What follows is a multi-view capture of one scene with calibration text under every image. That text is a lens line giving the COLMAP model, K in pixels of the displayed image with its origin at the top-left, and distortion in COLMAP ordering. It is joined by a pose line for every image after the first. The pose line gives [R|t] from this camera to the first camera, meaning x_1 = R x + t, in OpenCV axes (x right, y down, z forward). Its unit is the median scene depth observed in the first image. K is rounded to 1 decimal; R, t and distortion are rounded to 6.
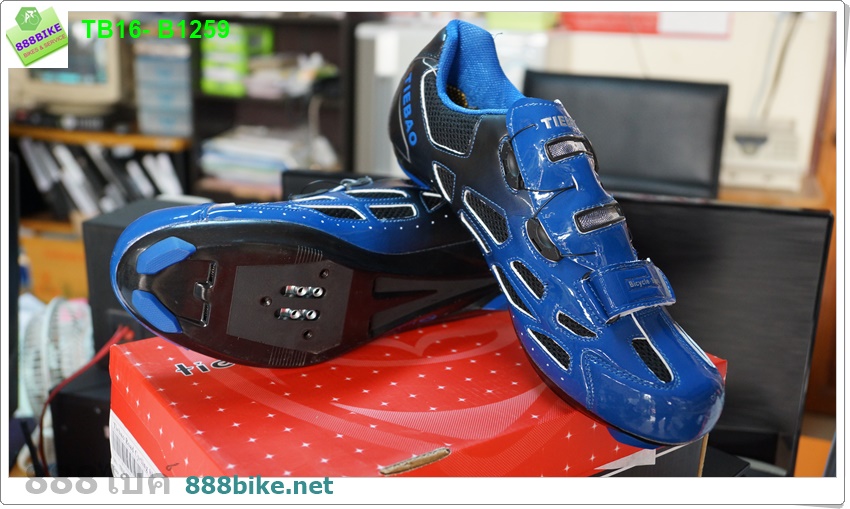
lens RADIAL K [[906.7, 0, 425.0], [0, 906.7, 254.5], [0, 0, 1]] dist [-0.027379, -0.008603]
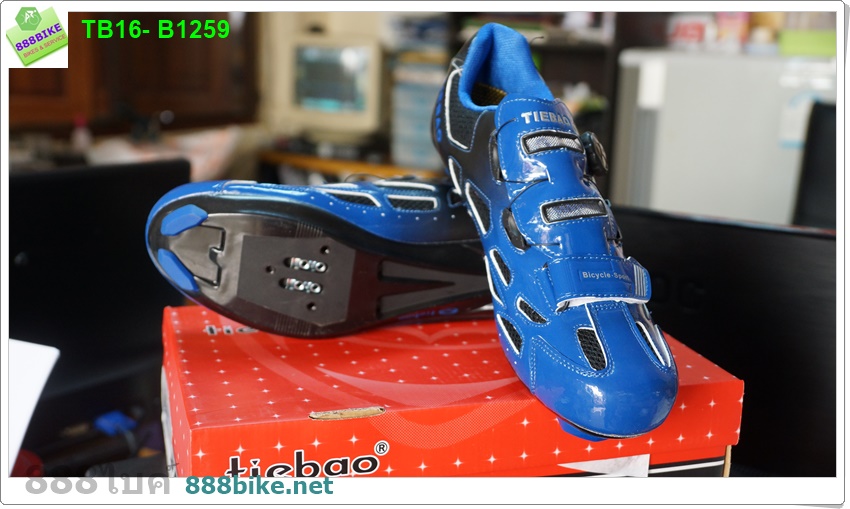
lens RADIAL K [[1071.8, 0, 425.0], [0, 1071.8, 254.5], [0, 0, 1]] dist [0.009532, -0.002866]
pose [[0.943729, 0.065407, -0.324188, 0.408586], [-0.087726, 0.994642, -0.054698, 0.083778], [0.318874, 0.080060, 0.944410, -0.178046]]
